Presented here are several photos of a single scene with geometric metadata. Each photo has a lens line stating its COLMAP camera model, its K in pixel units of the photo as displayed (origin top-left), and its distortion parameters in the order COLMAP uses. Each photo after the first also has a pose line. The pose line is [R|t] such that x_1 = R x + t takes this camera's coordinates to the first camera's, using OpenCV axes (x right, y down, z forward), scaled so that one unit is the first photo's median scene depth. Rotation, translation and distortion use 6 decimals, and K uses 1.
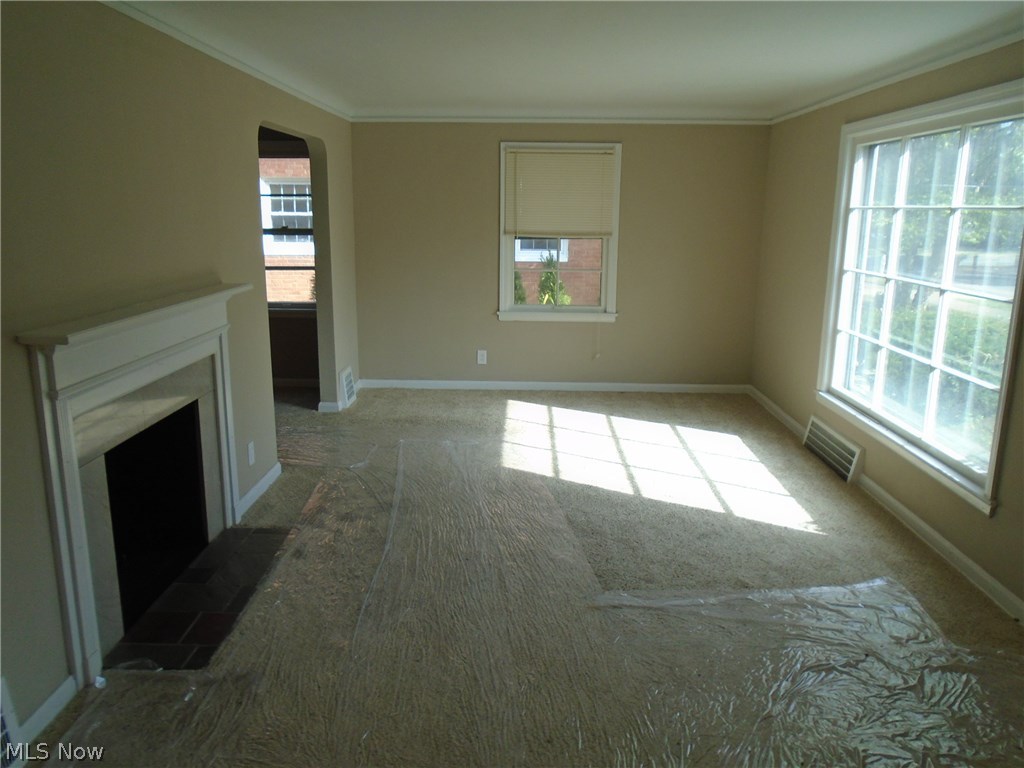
lens RADIAL K [[792.8, 0, 512.0], [0, 792.8, 384.0], [0, 0, 1]] dist [-0.003306, -0.002628]
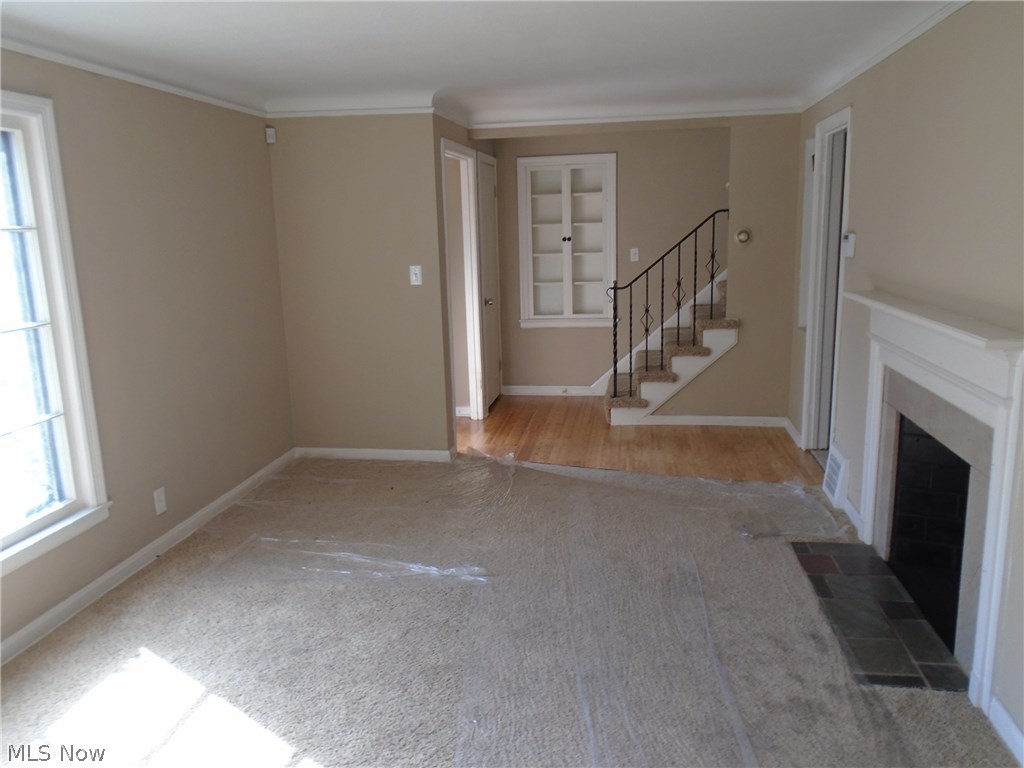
lens RADIAL K [[792.8, 0, 512.0], [0, 792.8, 384.0], [0, 0, 1]] dist [-0.003306, -0.002628]
pose [[-0.990564, -0.012714, 0.136463, -0.065818], [0.044563, 0.911708, 0.408416, -0.365722], [-0.129607, 0.410643, -0.902538, 1.650029]]
